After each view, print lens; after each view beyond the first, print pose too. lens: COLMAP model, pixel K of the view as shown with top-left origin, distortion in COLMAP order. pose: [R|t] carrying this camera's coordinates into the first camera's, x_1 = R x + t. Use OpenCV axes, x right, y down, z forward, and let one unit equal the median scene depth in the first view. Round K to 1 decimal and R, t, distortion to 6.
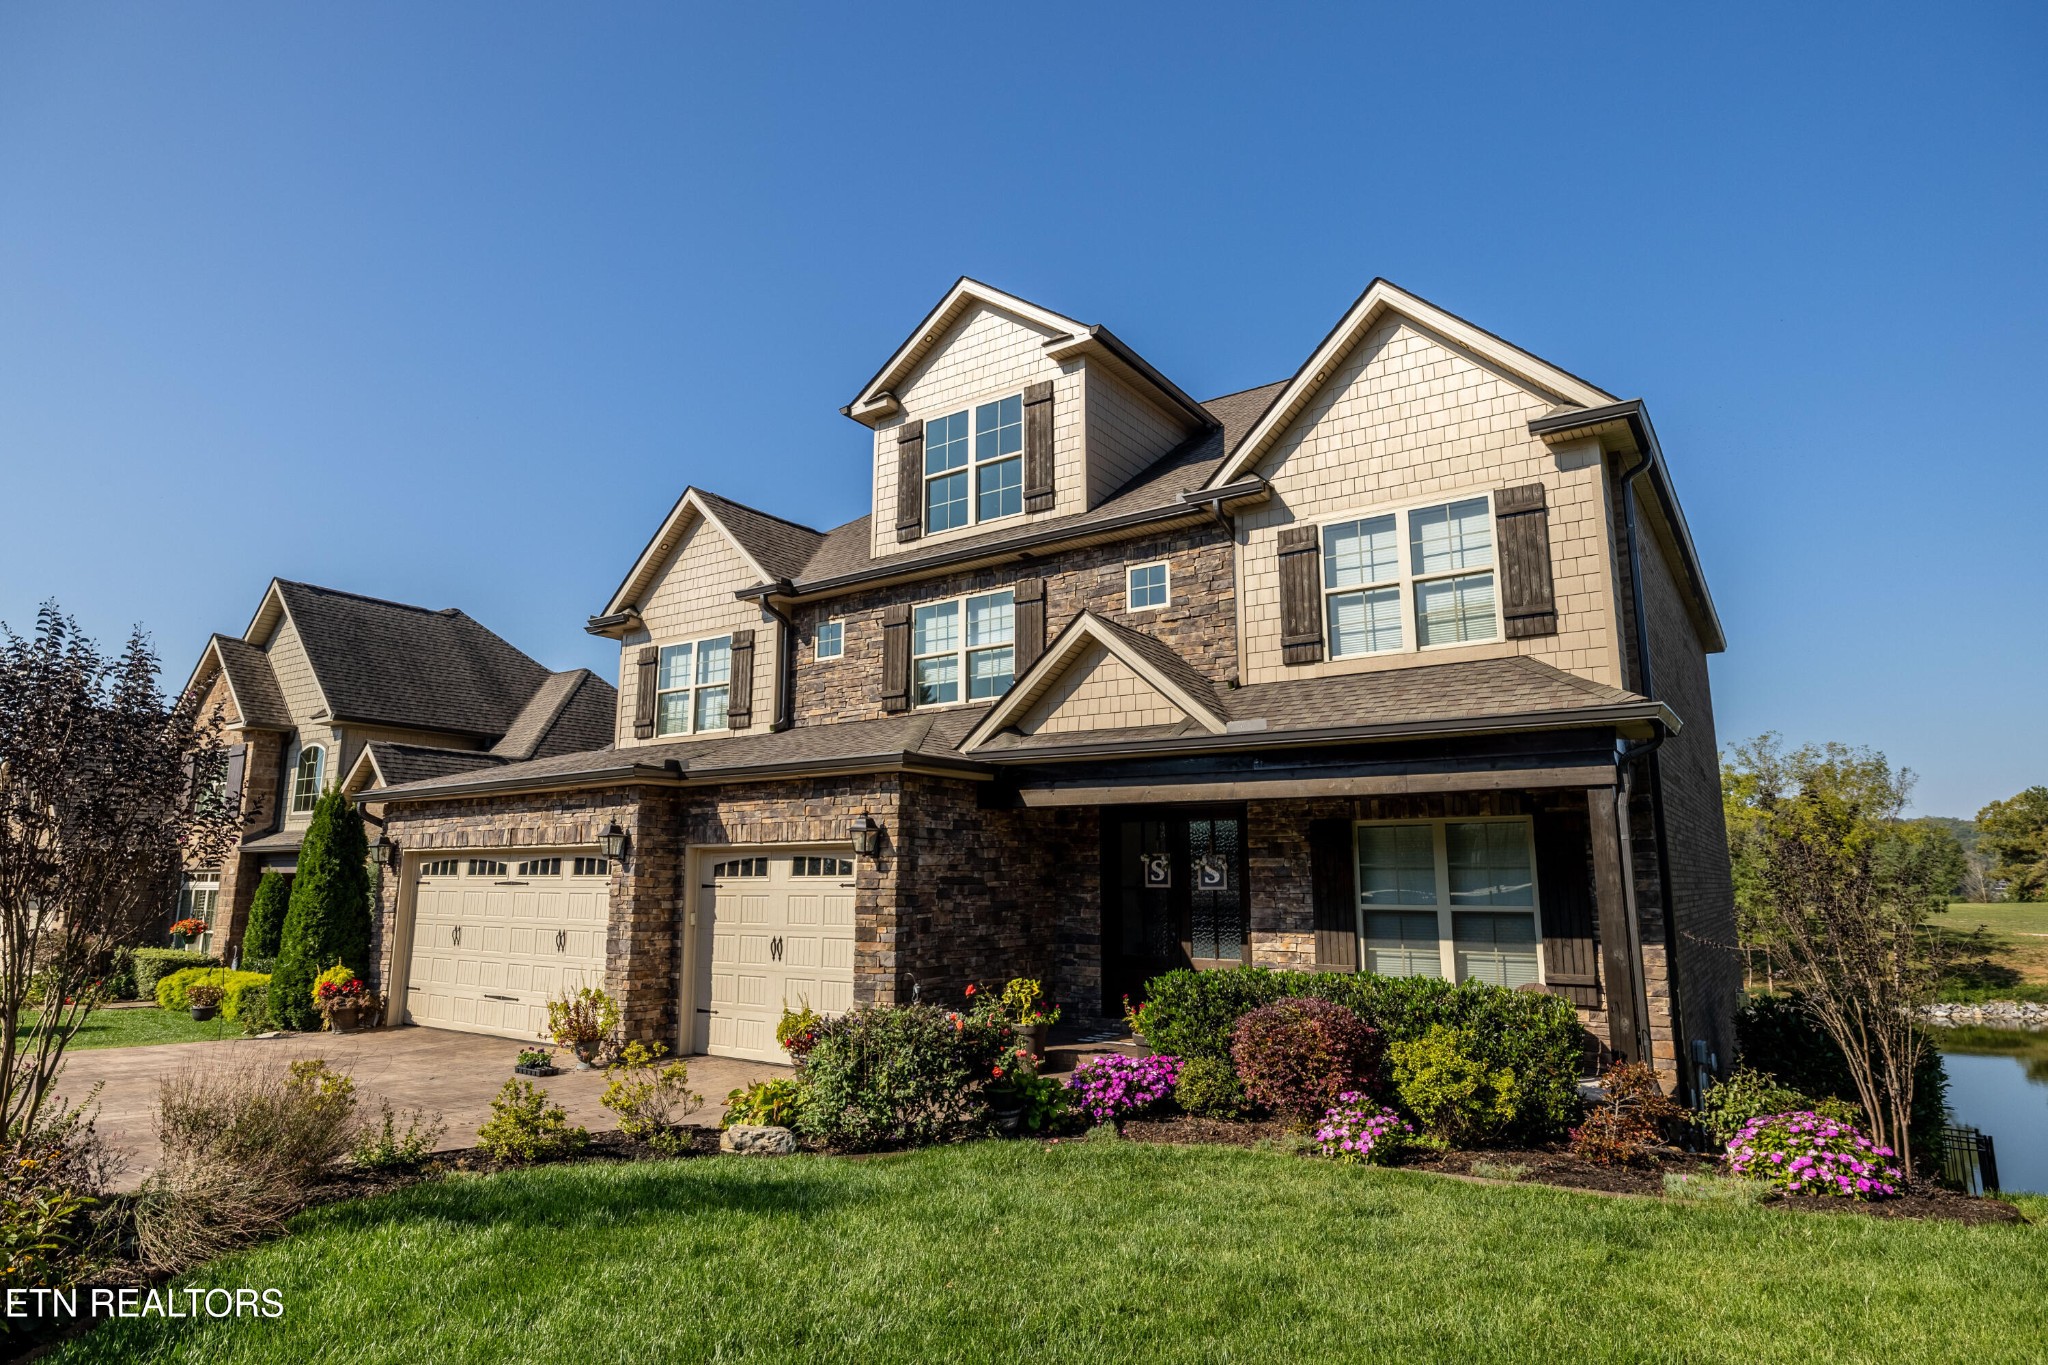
lens RADIAL K [[1112.3, 0, 1024.0], [0, 1112.3, 682.5], [0, 0, 1]] dist [0.003781, 0.000583]
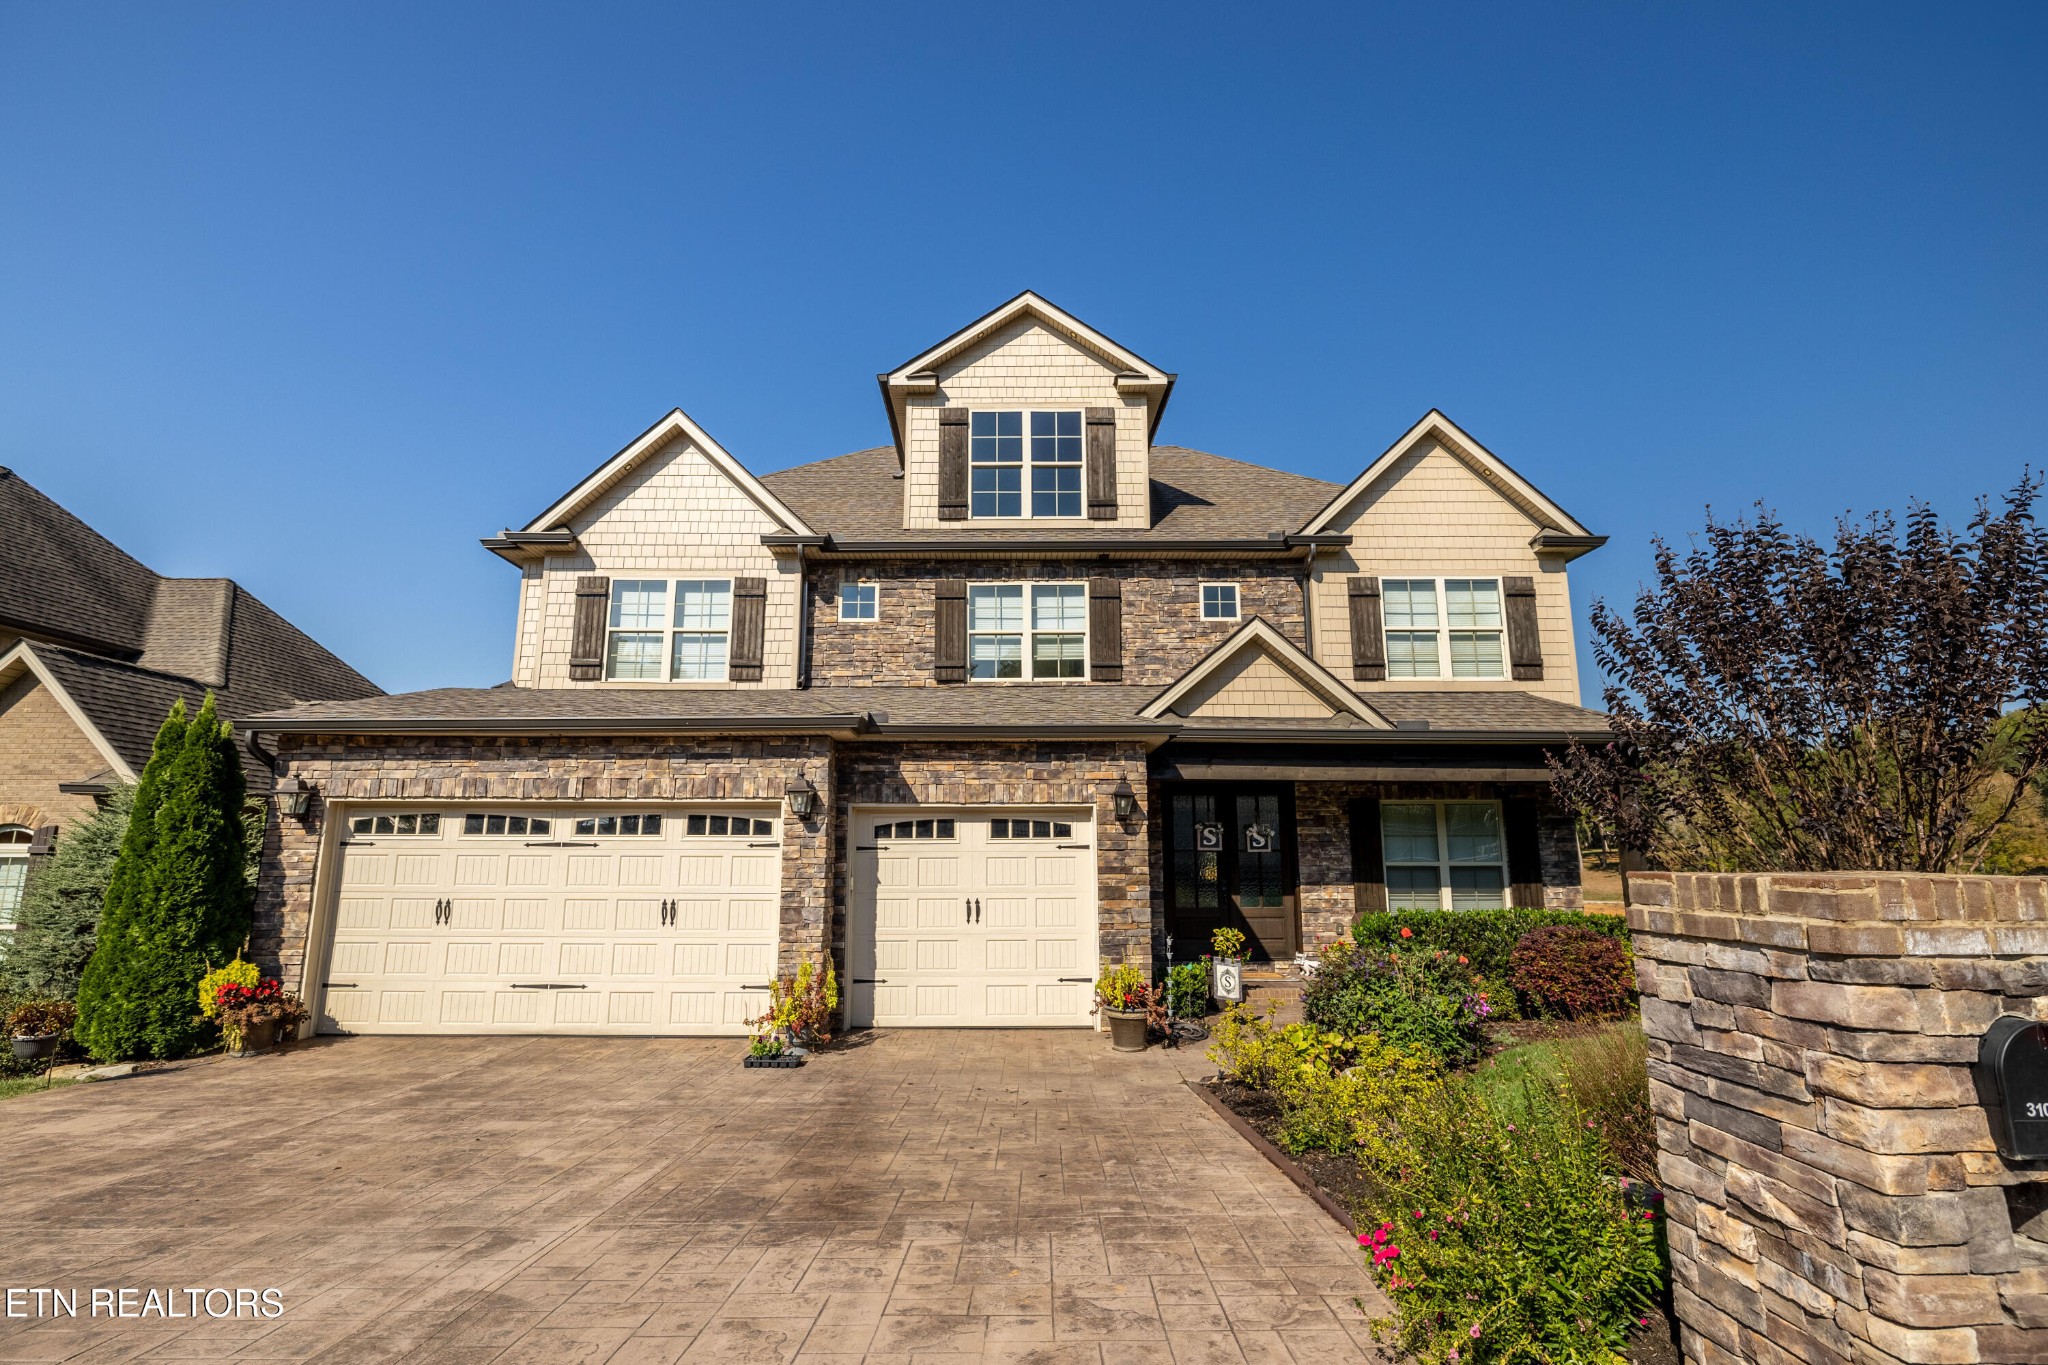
lens RADIAL K [[950.4, 0, 1035.5], [0, 950.4, 675.4], [0, 0, 1]] dist [-0.004377, -0.000169]
pose [[0.822850, 0.104424, 0.558582, -0.592328], [-0.099929, 0.994243, -0.038663, 0.050892], [-0.559404, -0.024004, 0.828547, 0.240986]]
